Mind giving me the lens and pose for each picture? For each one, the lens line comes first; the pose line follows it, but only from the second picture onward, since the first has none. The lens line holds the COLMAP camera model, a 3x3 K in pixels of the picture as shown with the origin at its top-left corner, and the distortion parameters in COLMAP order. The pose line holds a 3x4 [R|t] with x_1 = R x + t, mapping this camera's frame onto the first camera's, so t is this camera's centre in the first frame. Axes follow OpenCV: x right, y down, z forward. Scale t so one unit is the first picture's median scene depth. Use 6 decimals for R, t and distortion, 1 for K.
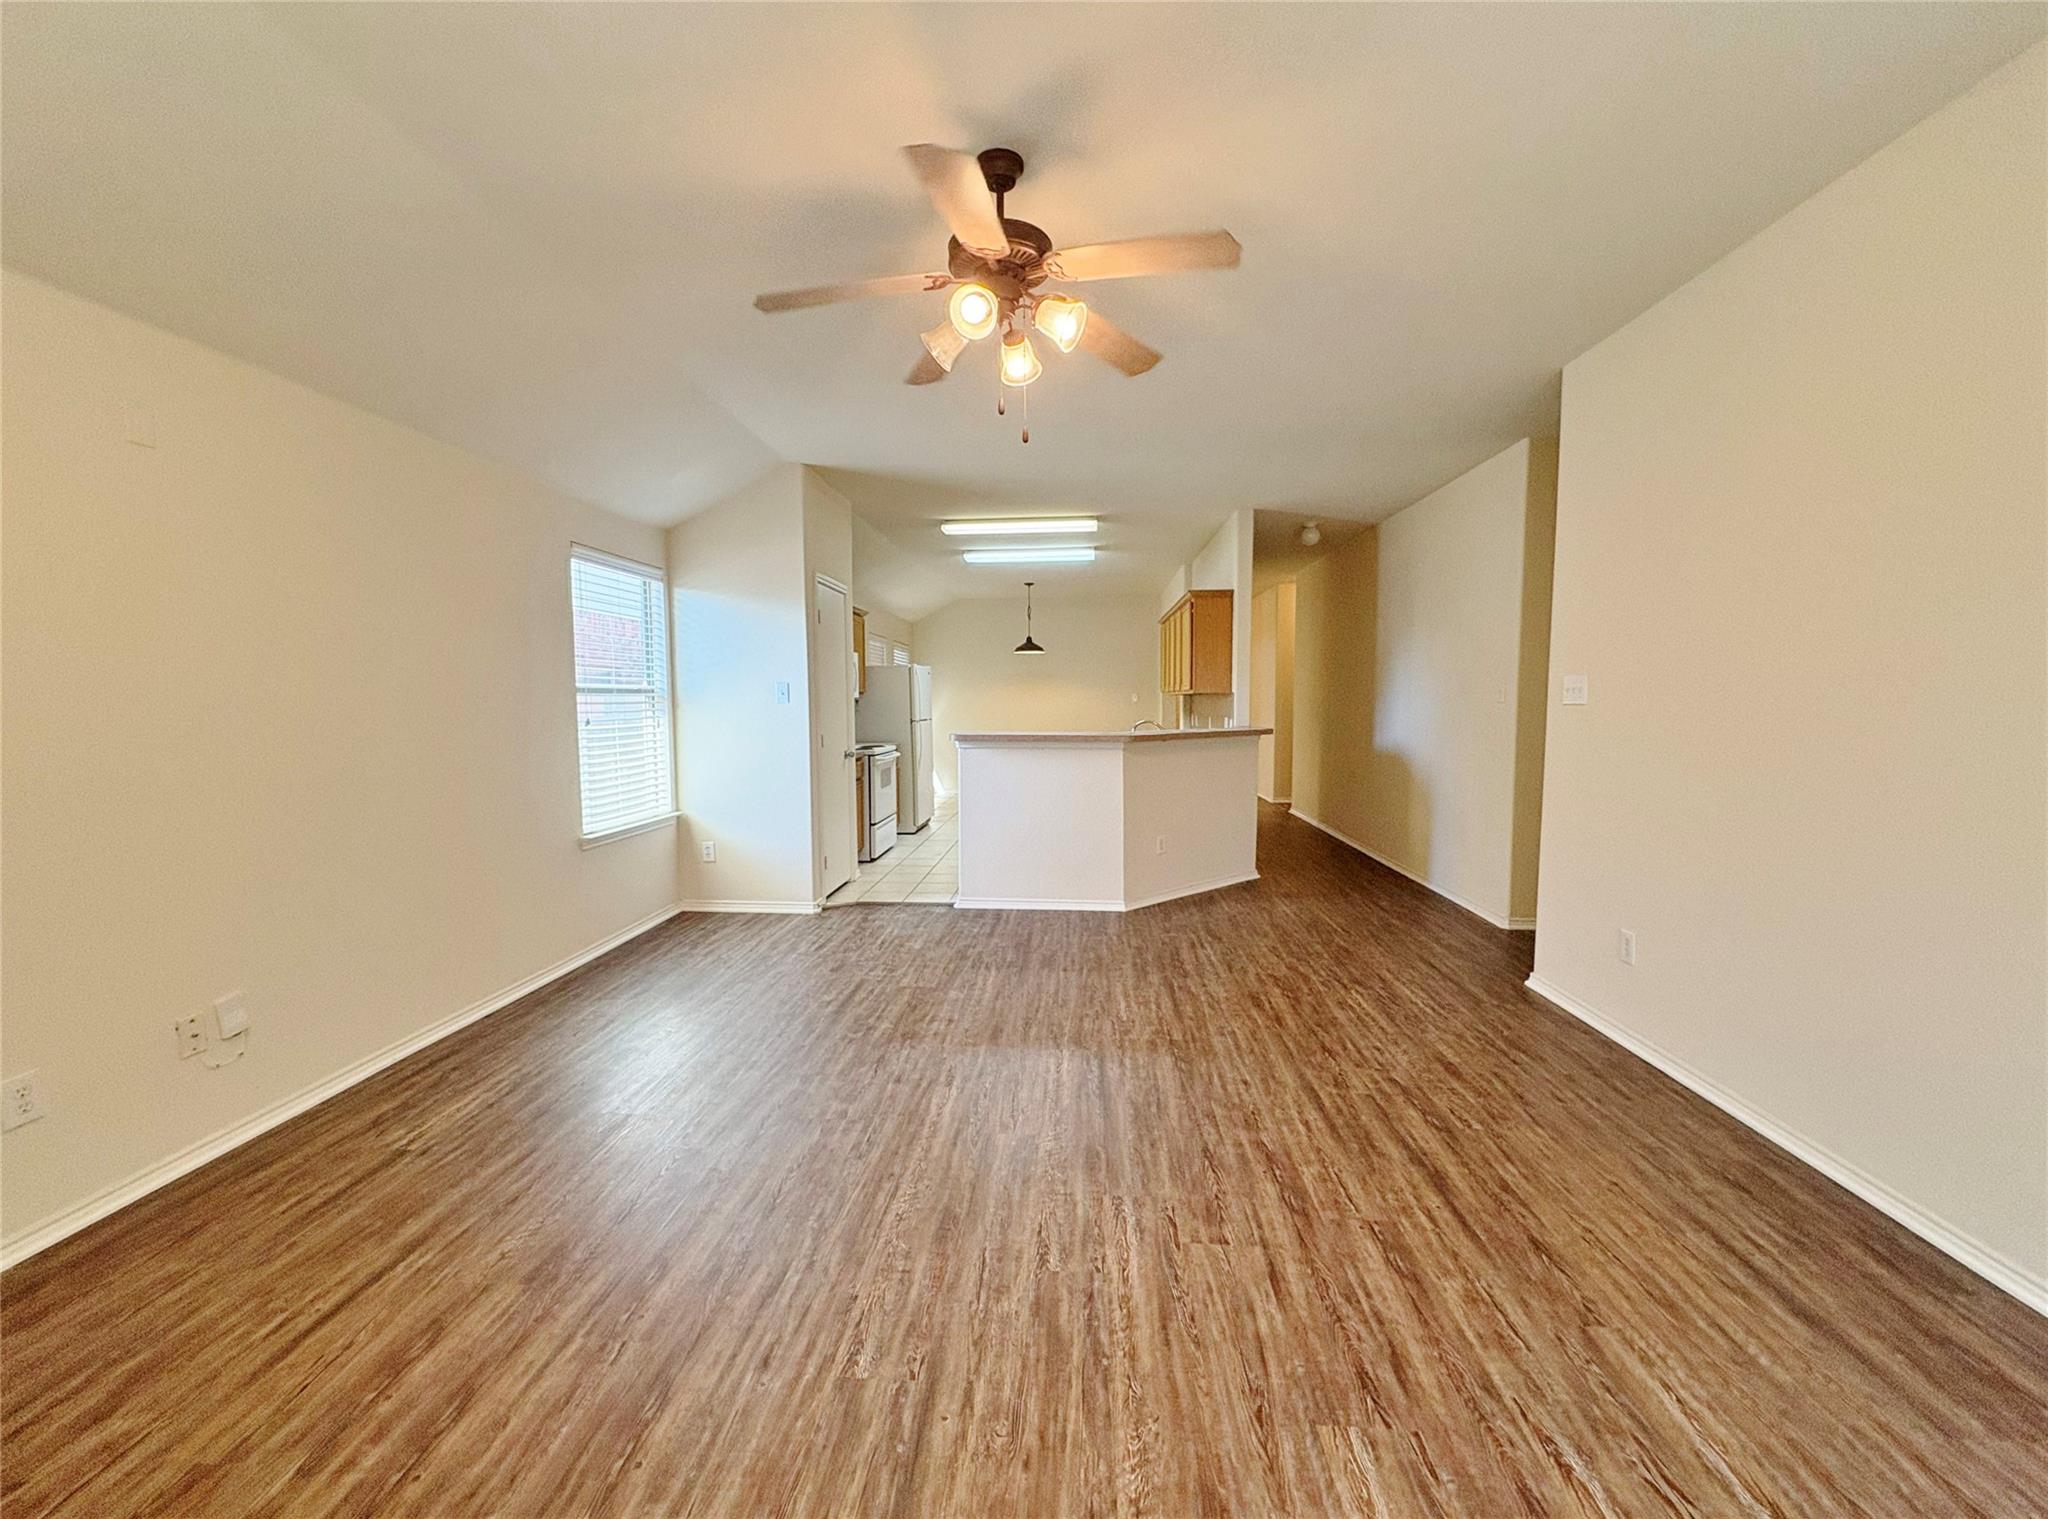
lens RADIAL K [[820.8, 0, 1031.0], [0, 820.8, 753.6], [0, 0, 1]] dist [-0.001554, 0.000363]
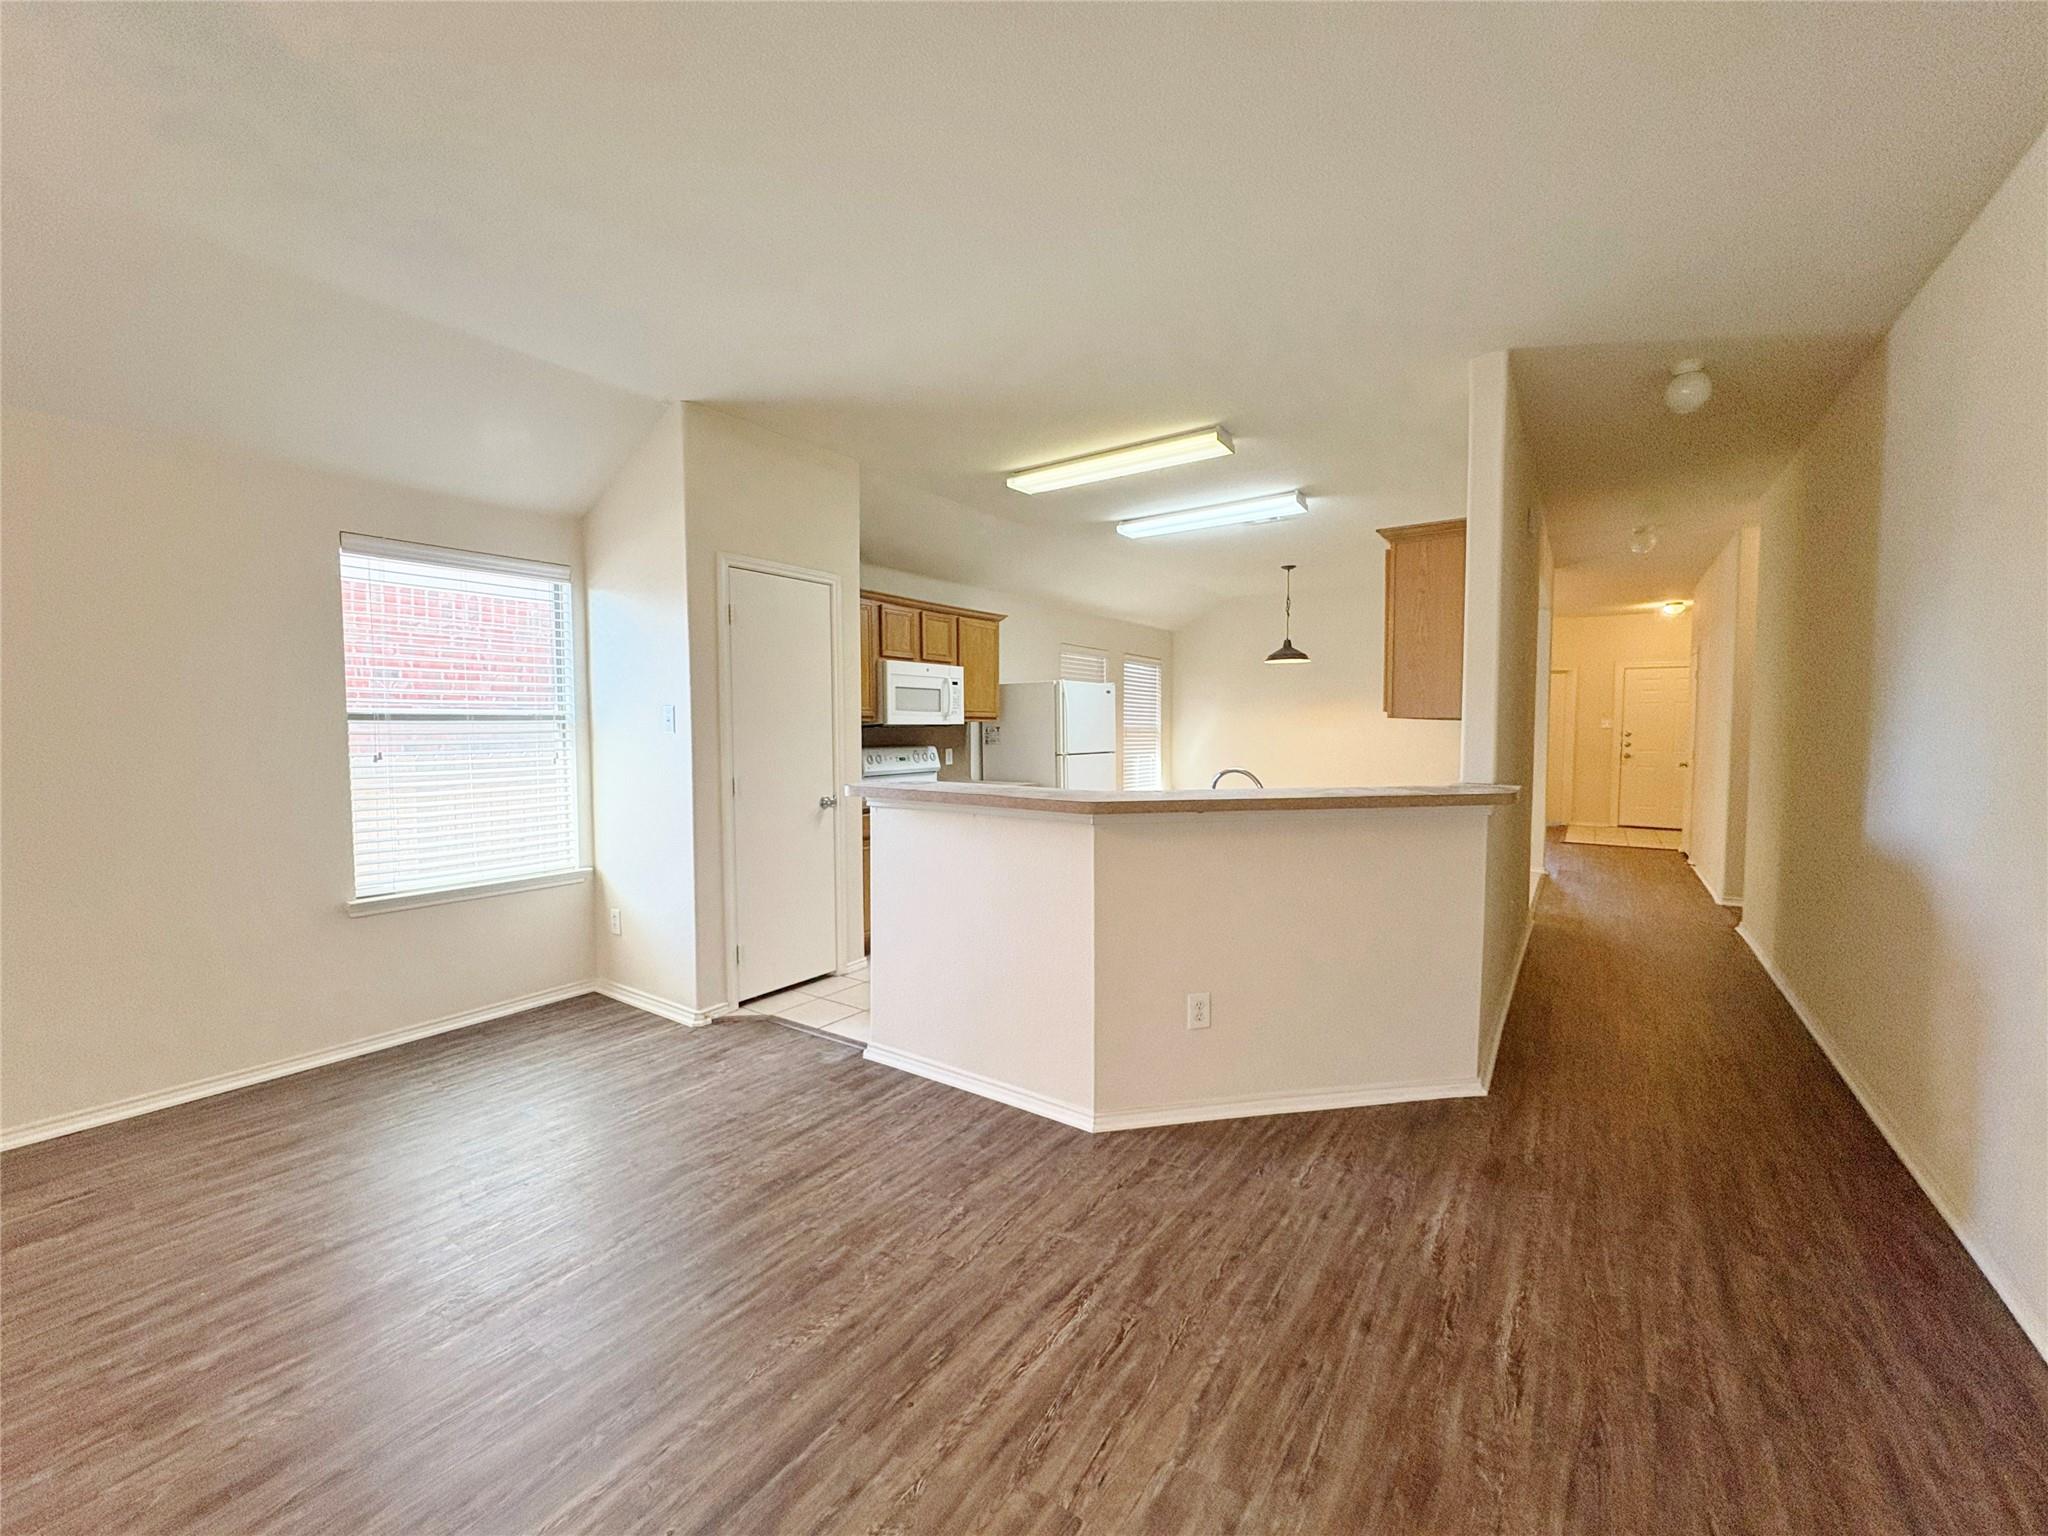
lens RADIAL K [[820.8, 0, 1020.0], [0, 820.8, 770.2], [0, 0, 1]] dist [-0.001554, 0.000363]
pose [[0.861779, 0.031411, -0.506310, 0.418017], [-0.035113, 0.999381, 0.002234, -0.050854], [0.506067, 0.015853, 0.862348, 0.643779]]
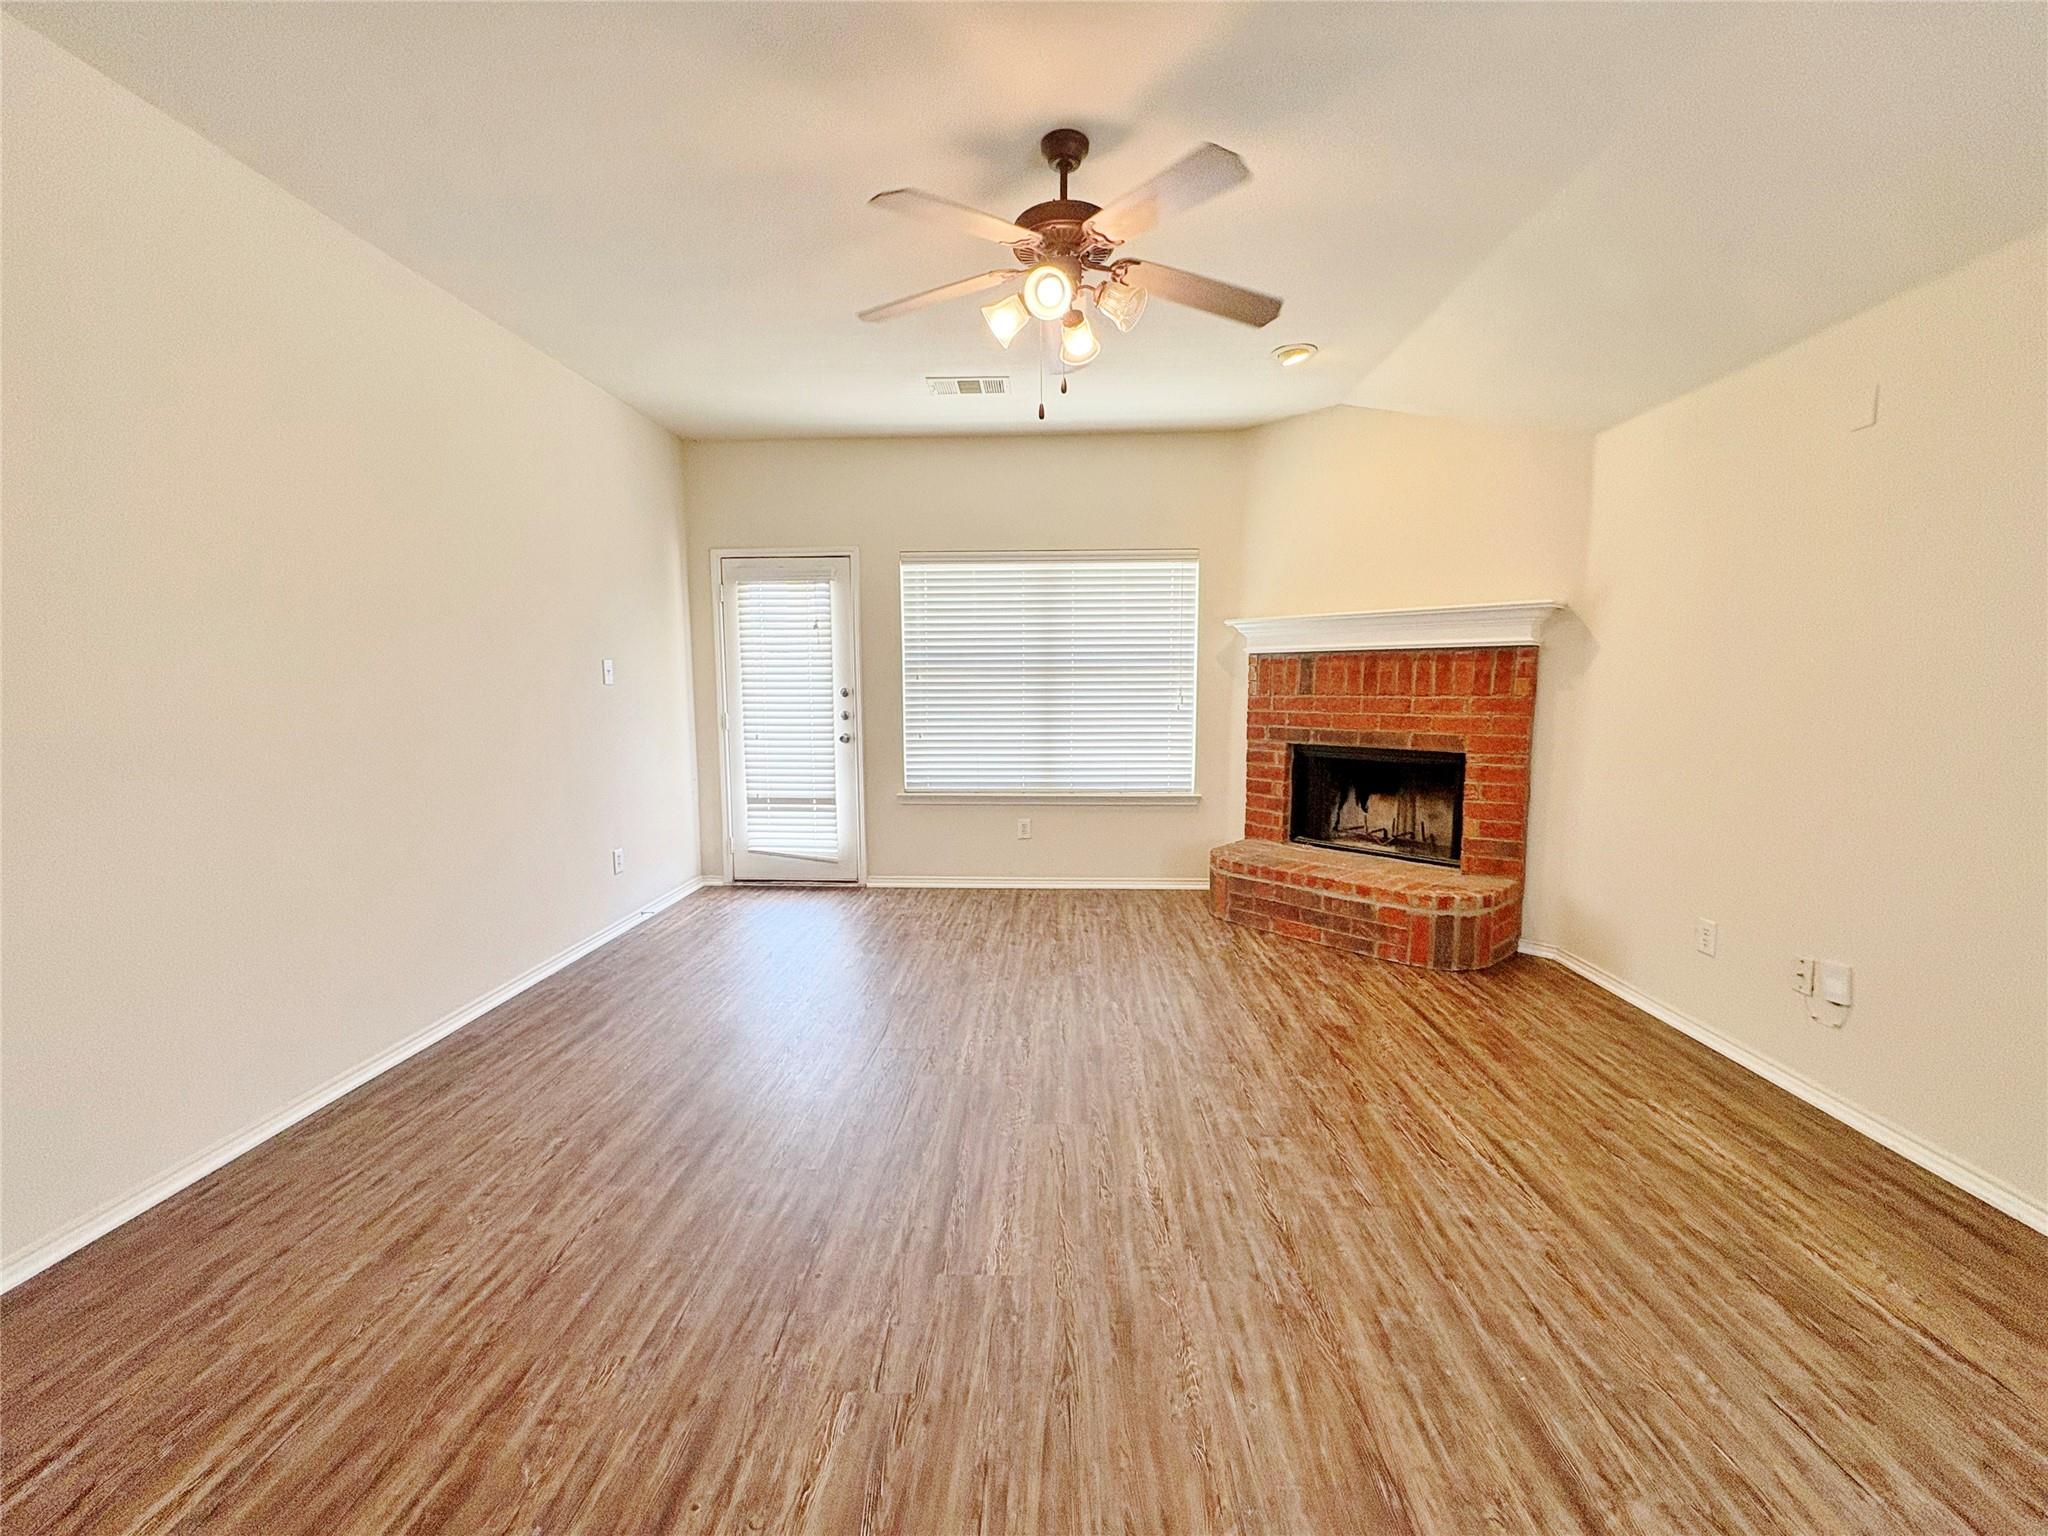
lens RADIAL K [[820.8, 0, 1030.3], [0, 820.8, 768.7], [0, 0, 1]] dist [-0.001554, 0.000363]
pose [[-0.999574, 0.010440, -0.027256, 0.019812], [0.005558, 0.984838, 0.173388, -0.068934], [0.028653, 0.173163, -0.984476, 1.120550]]
